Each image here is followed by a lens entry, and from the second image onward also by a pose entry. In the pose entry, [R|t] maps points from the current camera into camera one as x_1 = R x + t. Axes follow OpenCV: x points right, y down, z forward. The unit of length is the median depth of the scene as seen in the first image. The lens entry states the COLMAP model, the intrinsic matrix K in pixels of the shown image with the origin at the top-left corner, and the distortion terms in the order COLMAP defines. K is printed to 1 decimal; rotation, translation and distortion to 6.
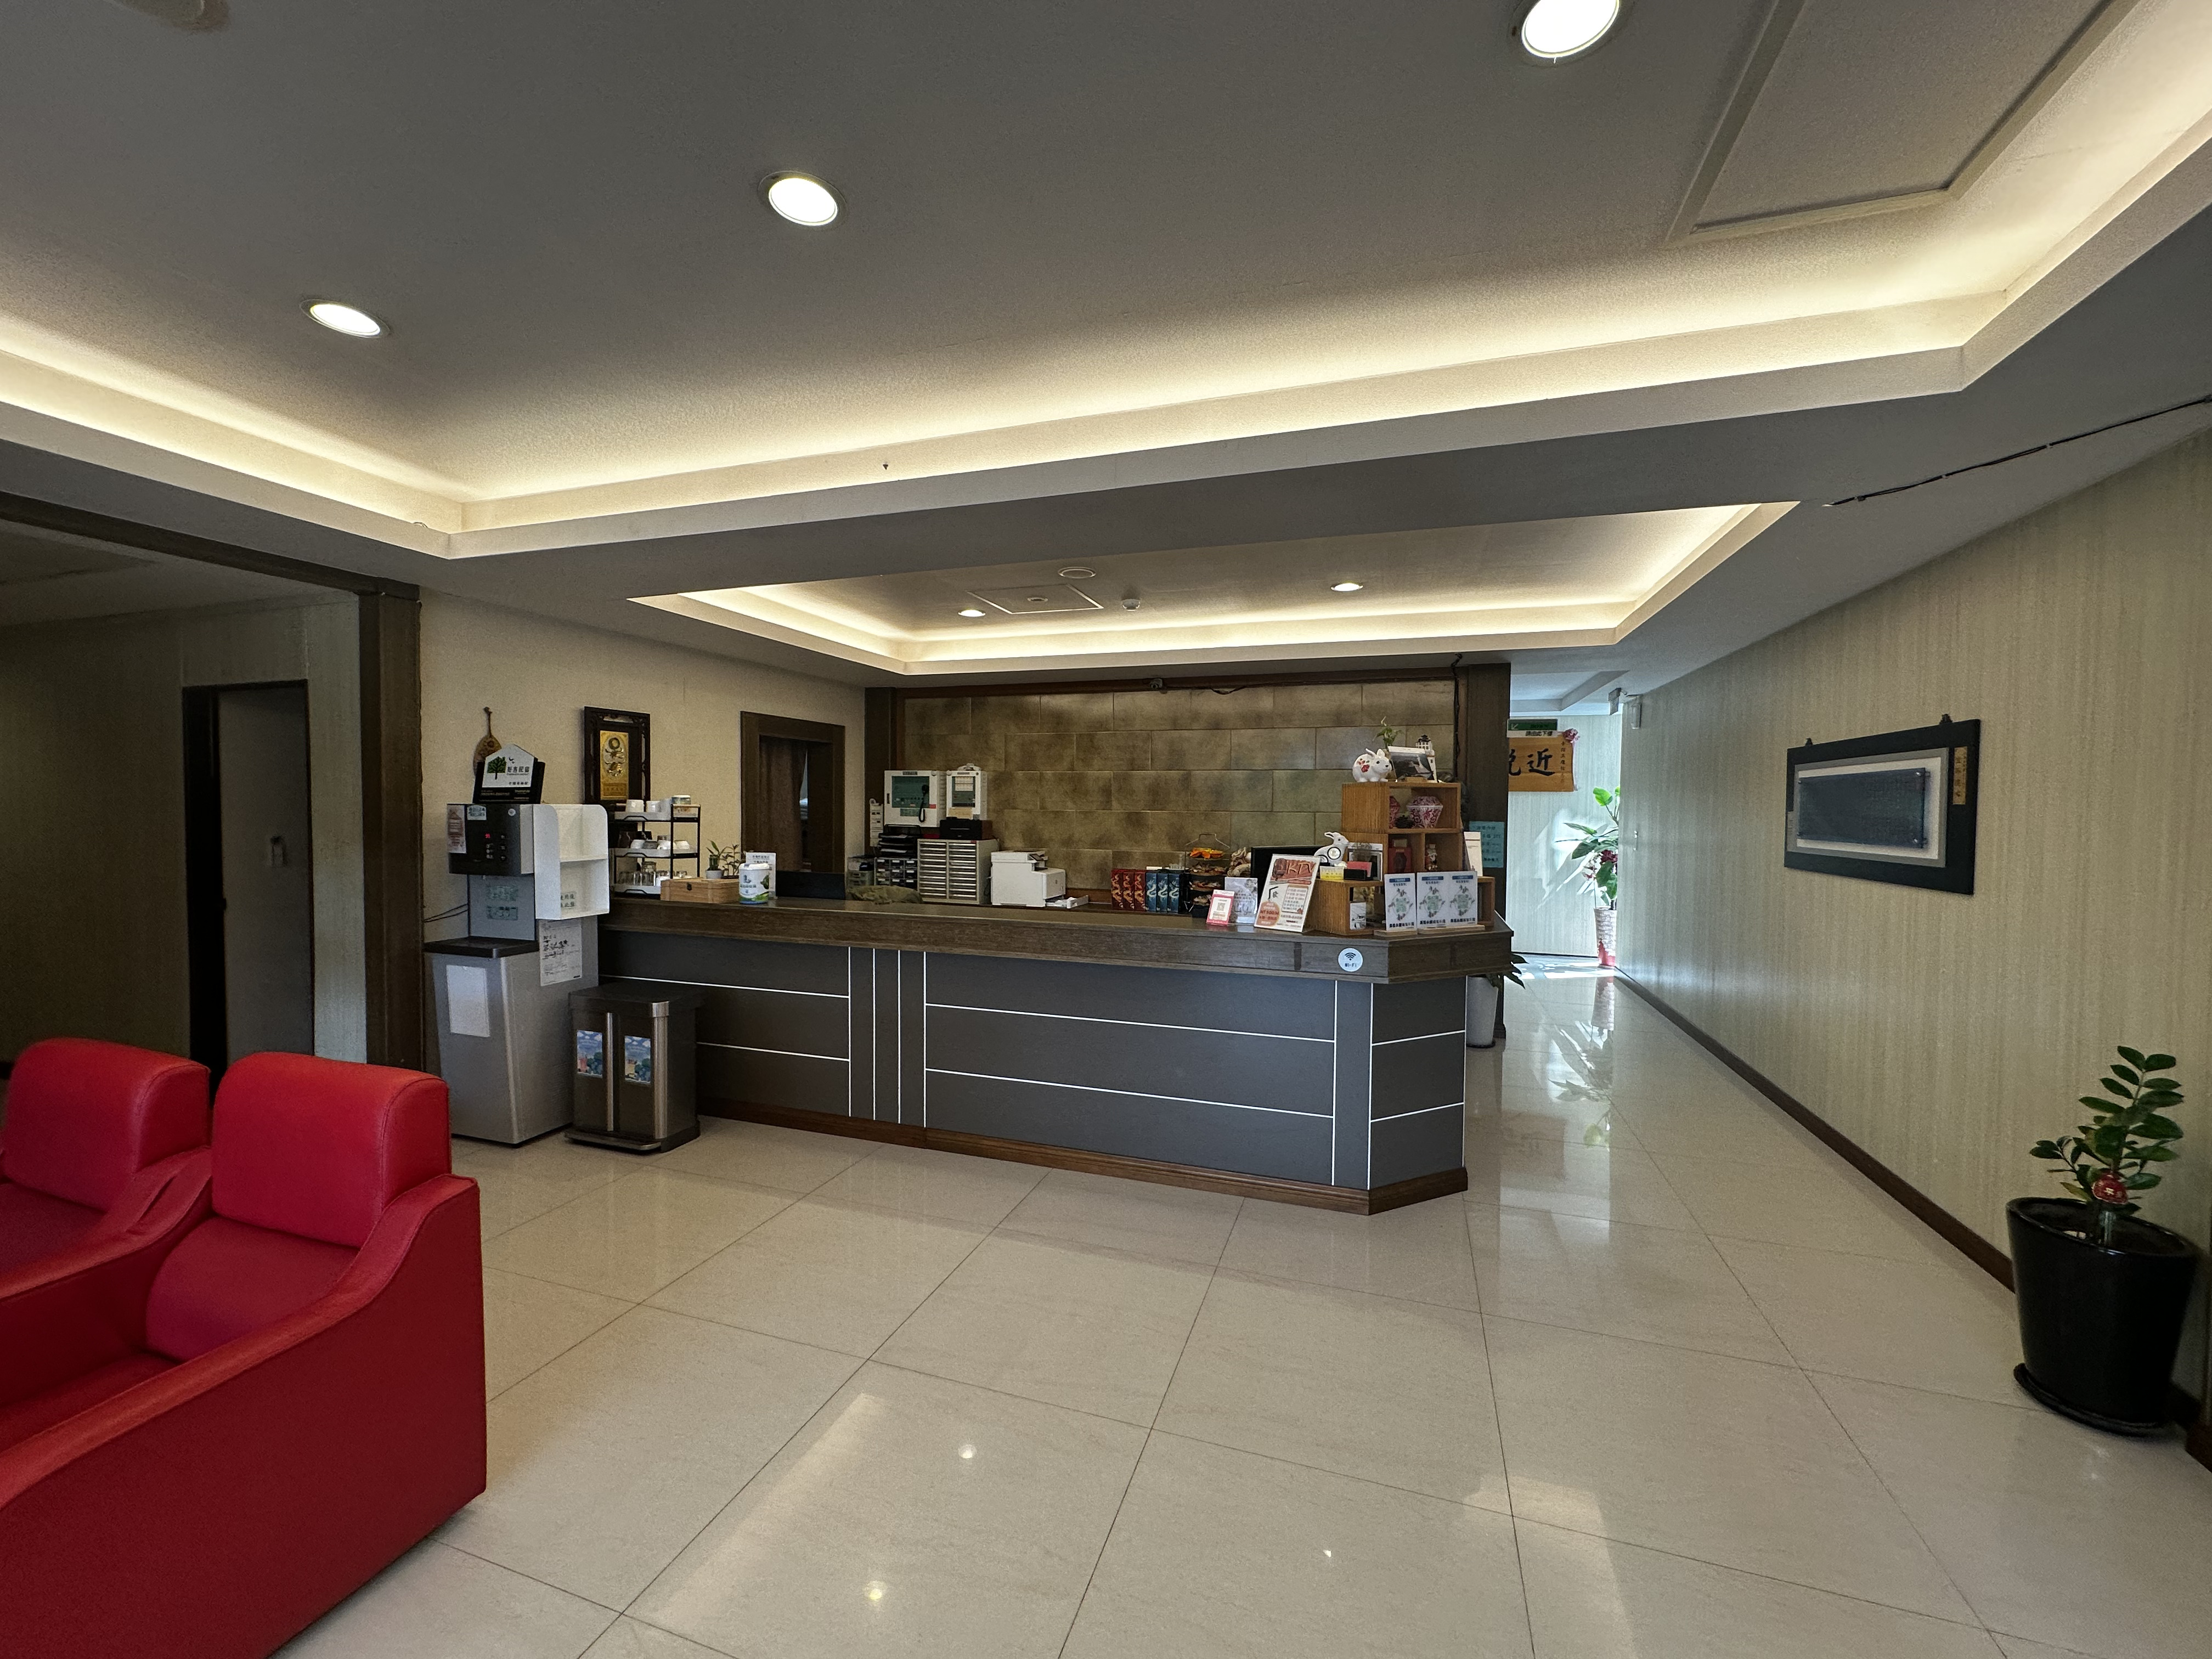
lens RADIAL K [[883.5, 0, 1106.0], [0, 883.5, 829.5], [0, 0, 1]] dist [-0.000248, 0.000093]
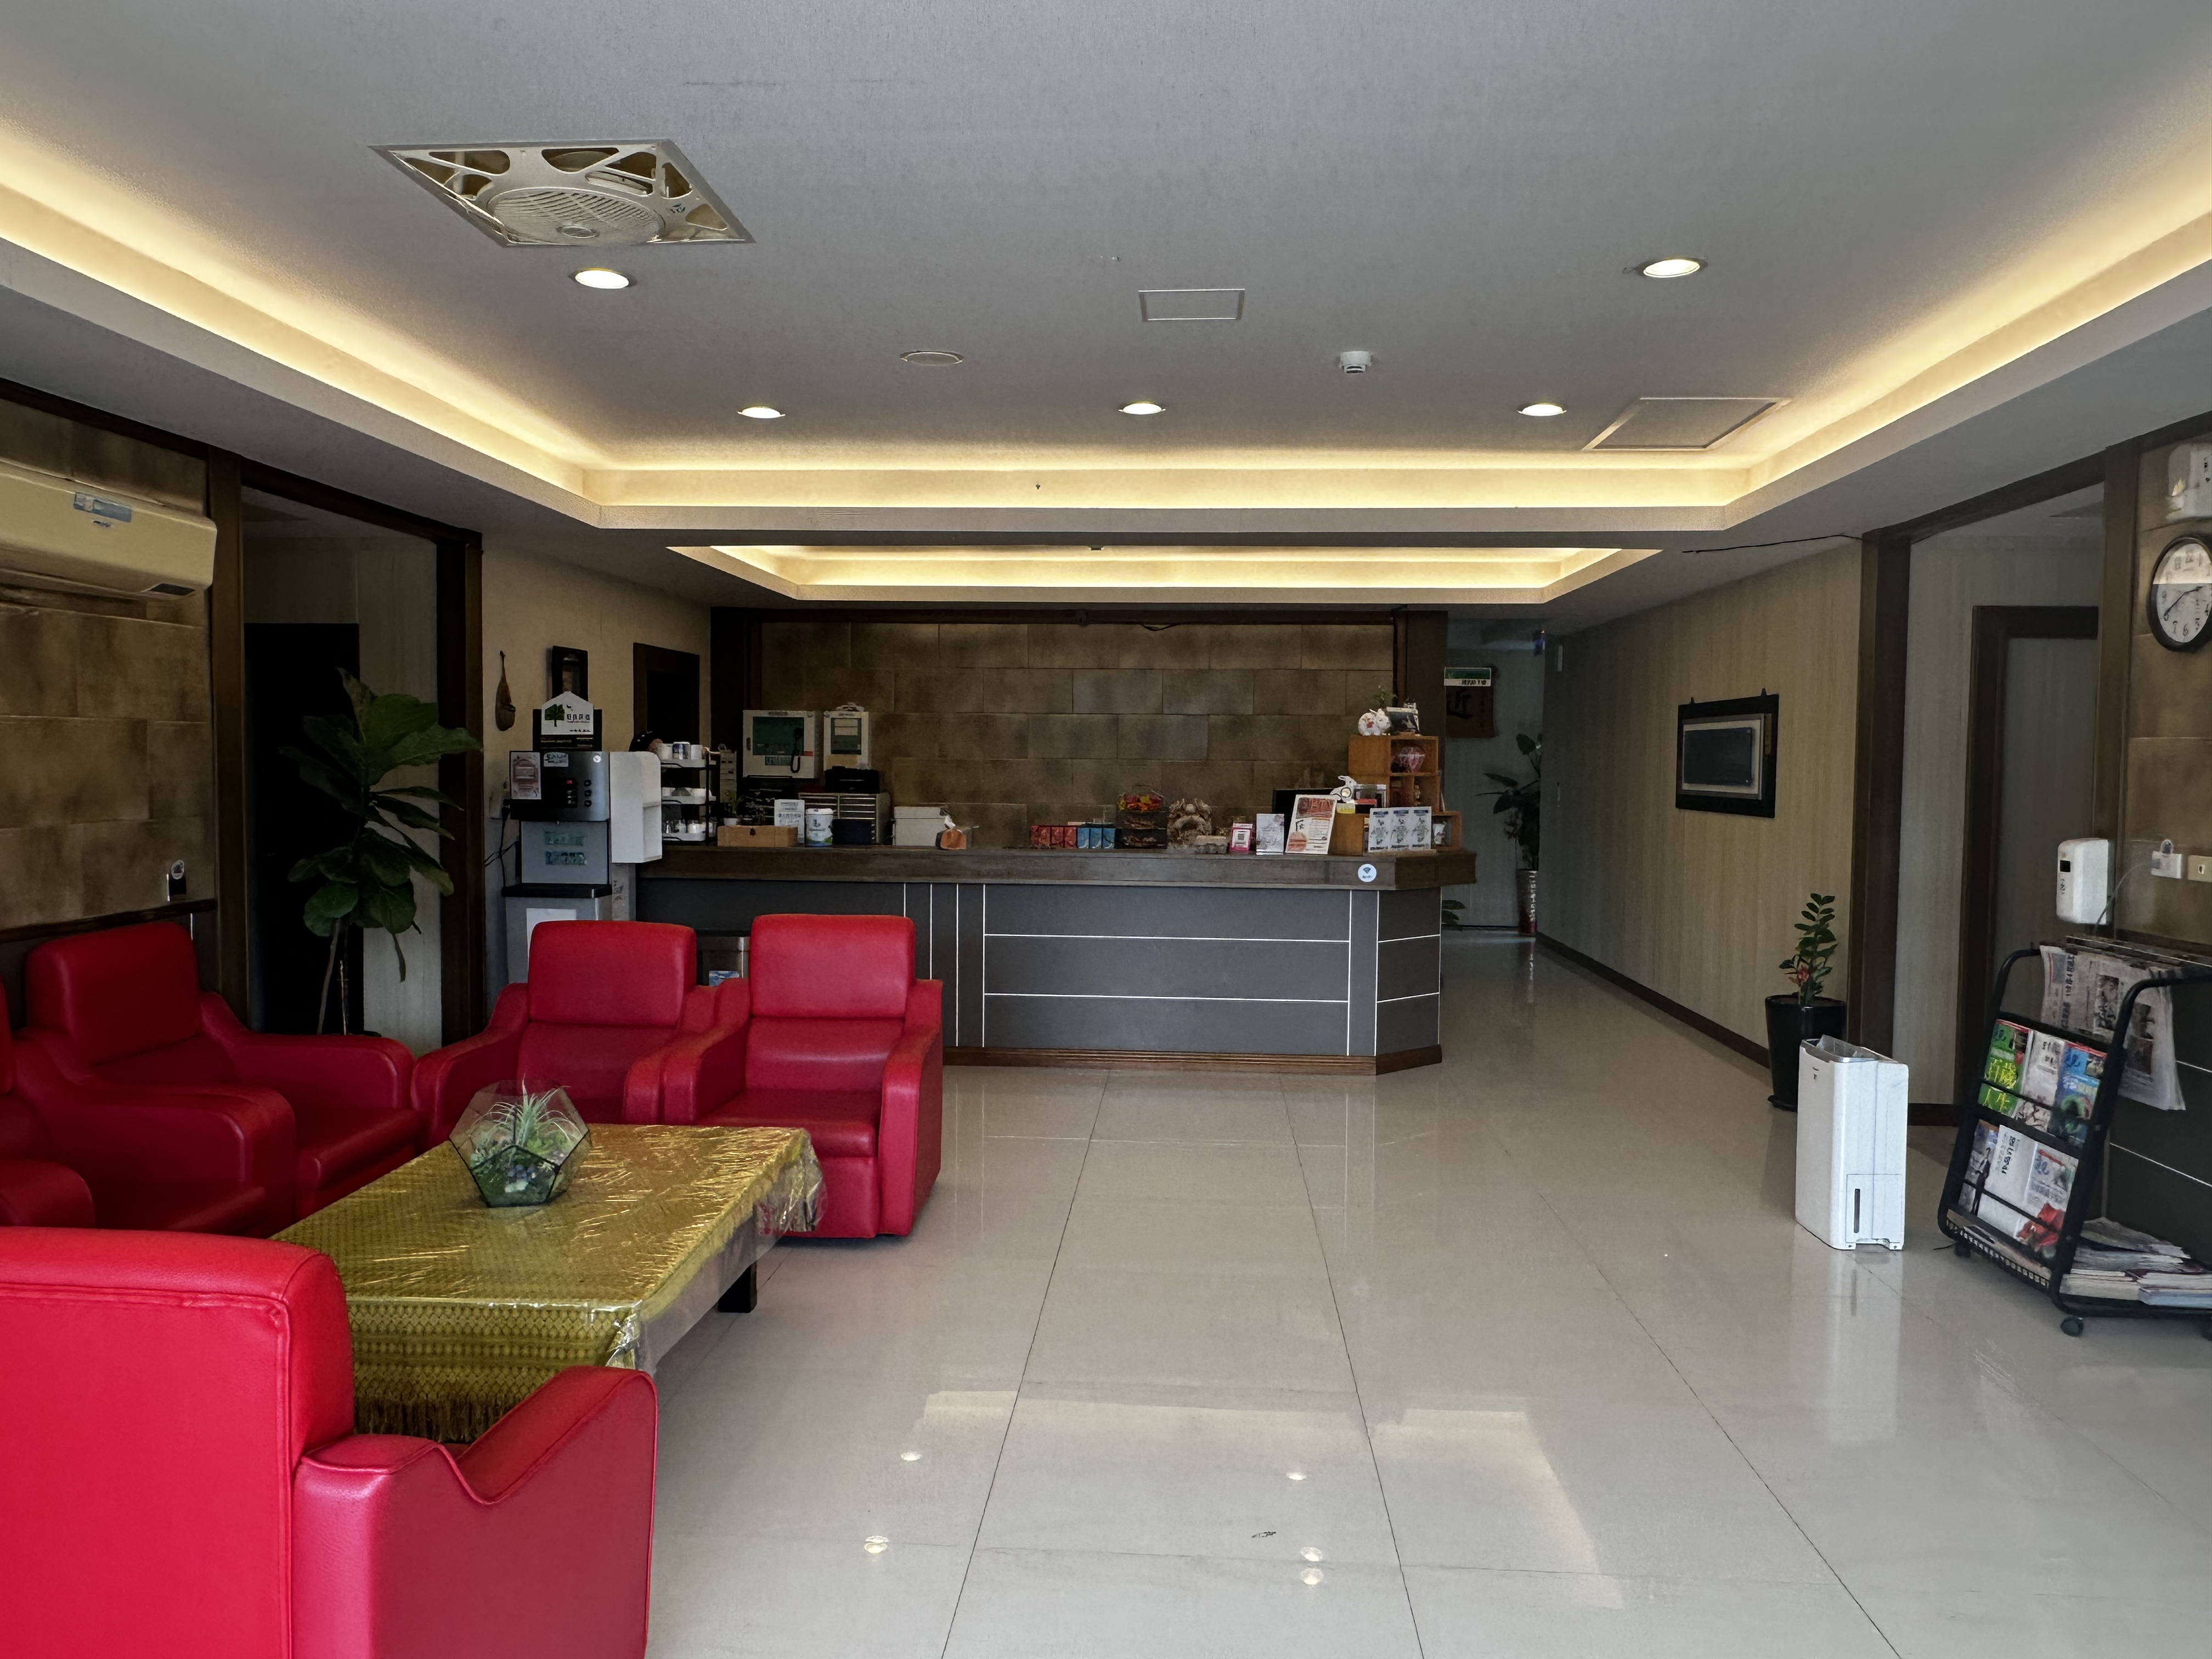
lens RADIAL K [[1529.8, 0, 1106.0], [0, 1529.8, 829.5], [0, 0, 1]] dist [0.008155, 0.000725]
pose [[0.966845, -0.011045, 0.255124, -0.539144], [0.004928, 0.999685, 0.024601, 0.020991], [-0.255315, -0.022528, 0.966595, -0.868625]]
